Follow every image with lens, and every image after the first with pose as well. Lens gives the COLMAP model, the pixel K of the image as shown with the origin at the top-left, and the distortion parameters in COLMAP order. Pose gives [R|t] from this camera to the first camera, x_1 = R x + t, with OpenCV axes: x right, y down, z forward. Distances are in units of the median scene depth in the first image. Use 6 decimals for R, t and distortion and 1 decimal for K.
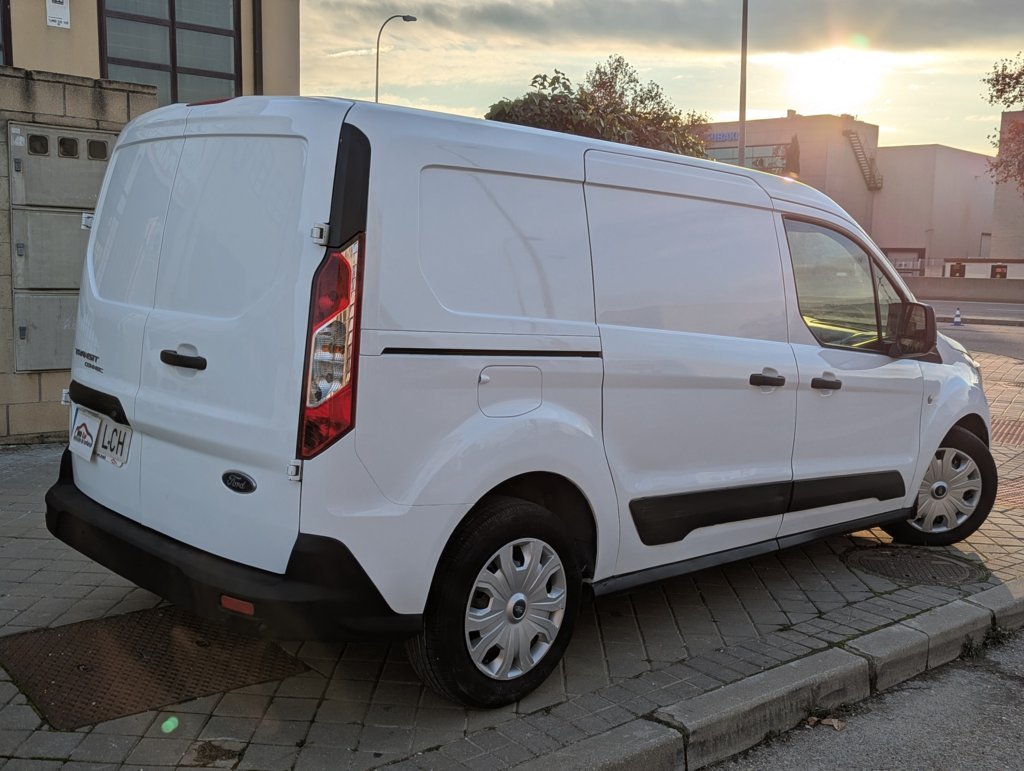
lens RADIAL K [[1092.5, 0, 510.8], [0, 1092.5, 380.1], [0, 0, 1]] dist [0.044490, 0.000000]
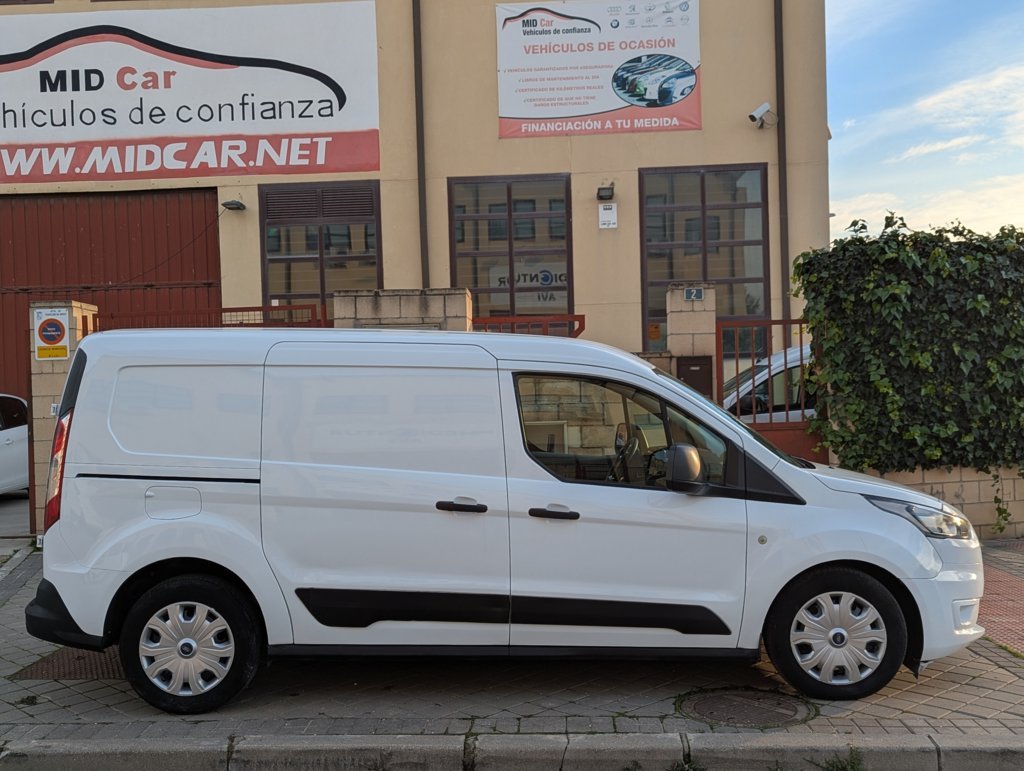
lens RADIAL K [[1092.5, 0, 506.3], [0, 1092.5, 381.5], [0, 0, 1]] dist [0.044490, 0.000000]
pose [[0.724685, -0.048301, -0.687385, 1.129120], [-0.039725, 0.992953, -0.111652, -0.004984], [0.687934, 0.108219, 0.717660, 0.138952]]
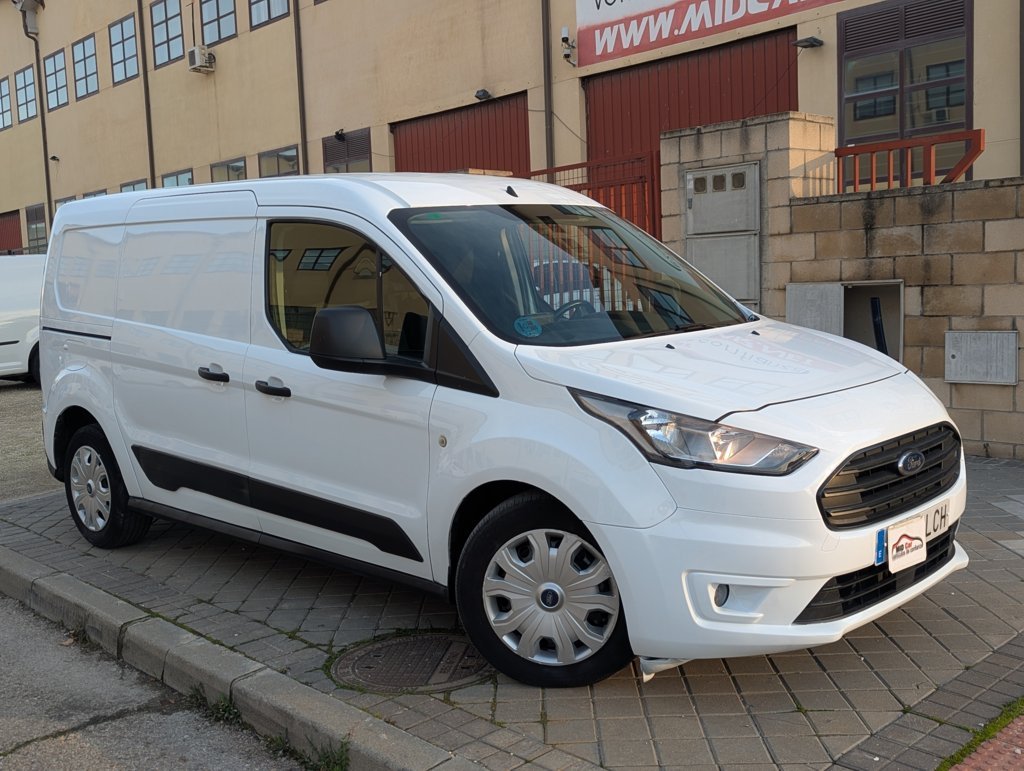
lens RADIAL K [[1092.5, 0, 522.0], [0, 1092.5, 387.4], [0, 0, 1]] dist [0.044490, 0.000000]
pose [[0.024918, 0.068244, -0.997357, 1.359841], [-0.078100, 0.994751, 0.066114, -0.085266], [0.996634, 0.076246, 0.030117, 1.289624]]
